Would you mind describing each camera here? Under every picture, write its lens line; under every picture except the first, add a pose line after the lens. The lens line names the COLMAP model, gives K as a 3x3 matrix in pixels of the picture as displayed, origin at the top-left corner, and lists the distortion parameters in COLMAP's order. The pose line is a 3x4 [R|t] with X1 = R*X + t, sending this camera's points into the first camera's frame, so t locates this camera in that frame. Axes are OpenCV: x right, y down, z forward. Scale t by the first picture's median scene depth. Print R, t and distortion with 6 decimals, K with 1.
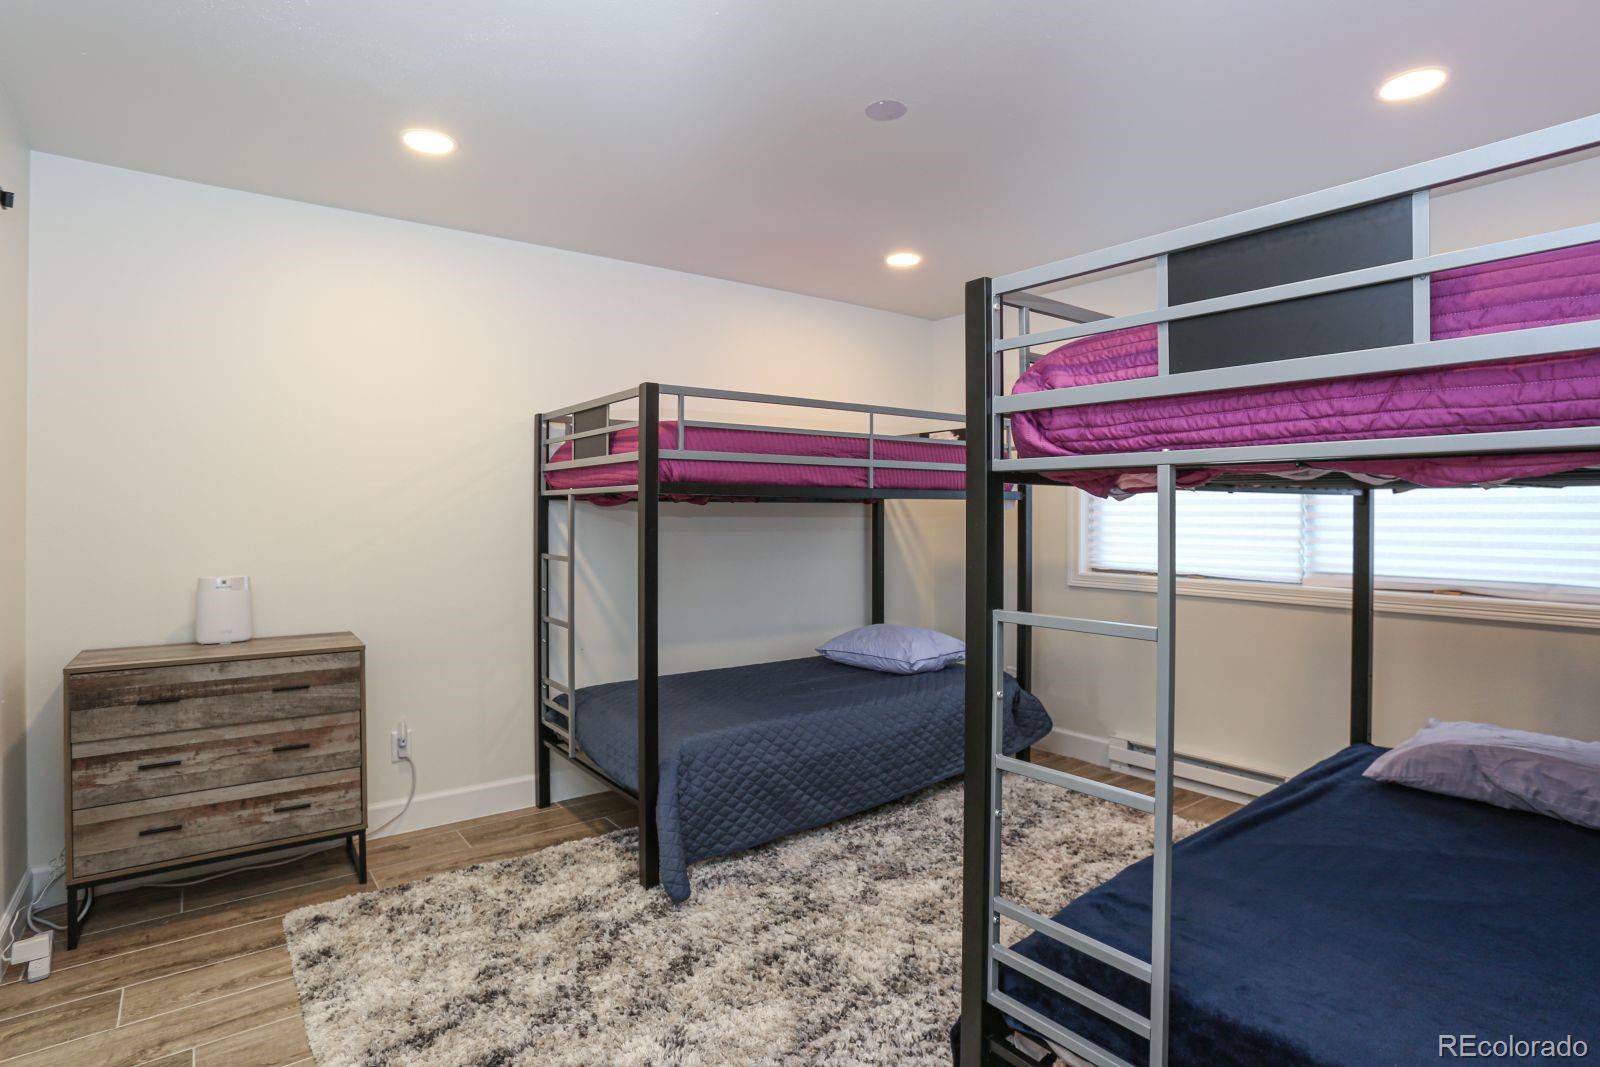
lens RADIAL K [[818.1, 0, 803.5], [0, 818.1, 528.1], [0, 0, 1]] dist [-0.050857, 0.012597]
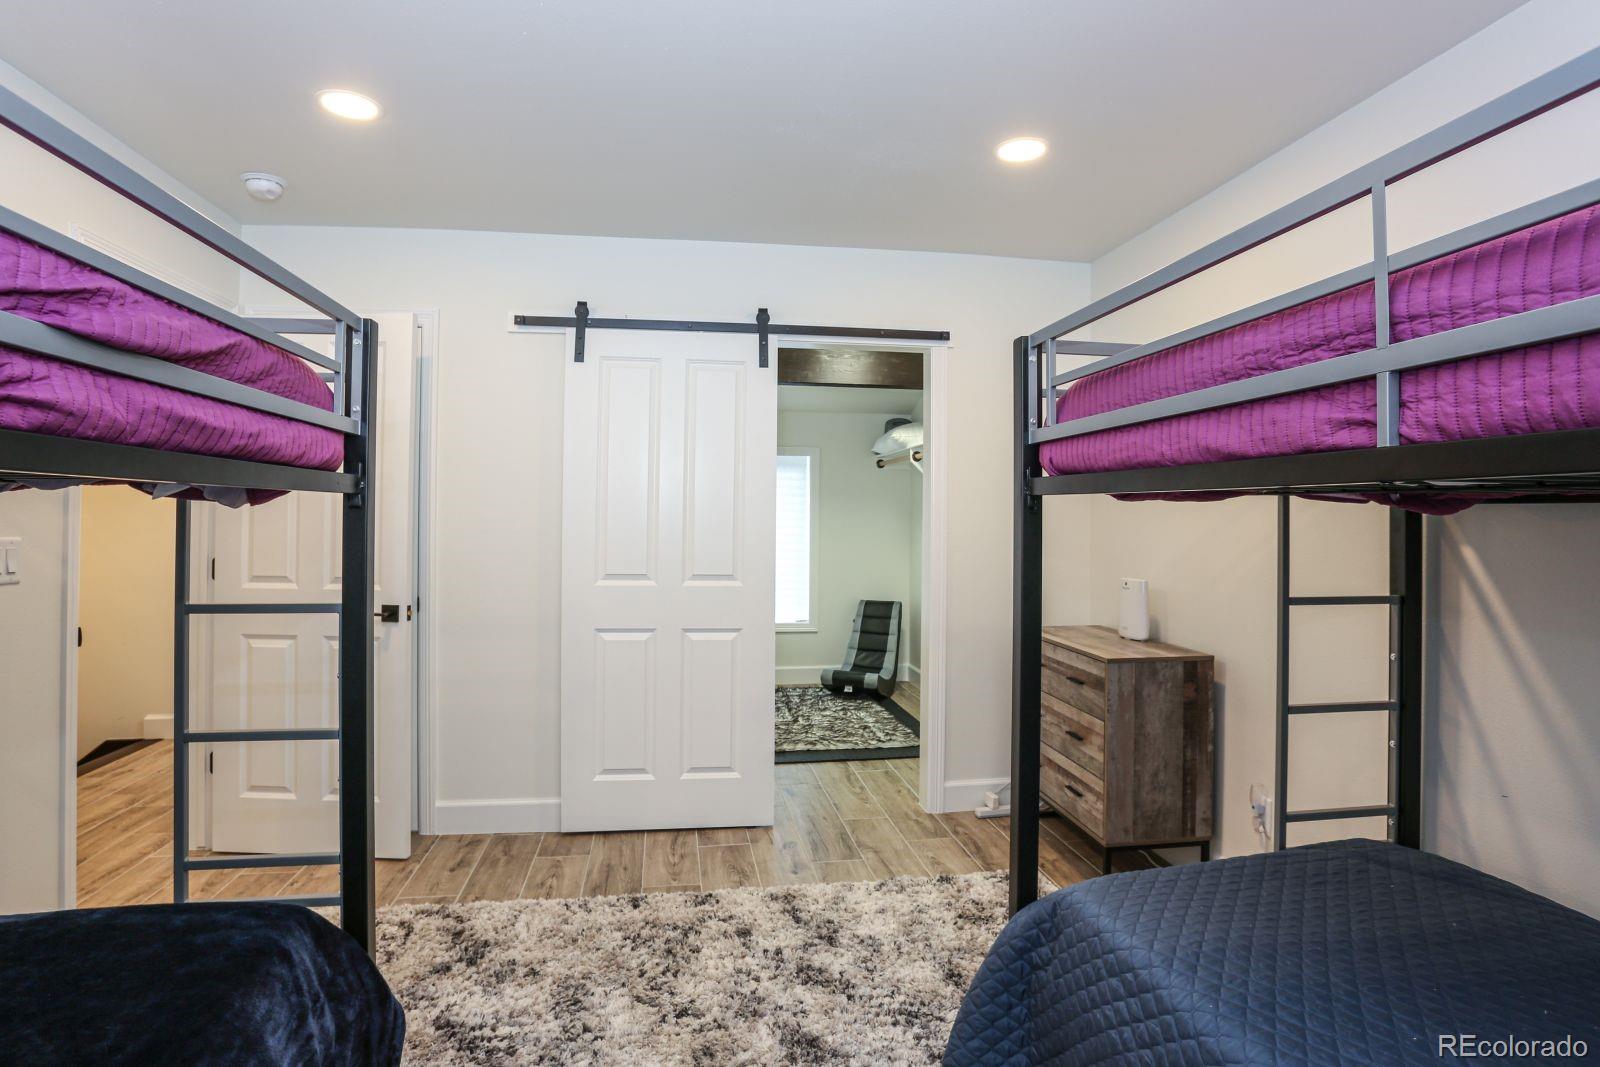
lens RADIAL K [[818.1, 0, 803.8], [0, 818.1, 517.1], [0, 0, 1]] dist [-0.050857, 0.012597]
pose [[-0.455842, -0.001350, -0.890060, 0.638318], [-0.019597, 0.999772, 0.008520, -0.033690], [0.889845, 0.021326, -0.455764, 1.421055]]
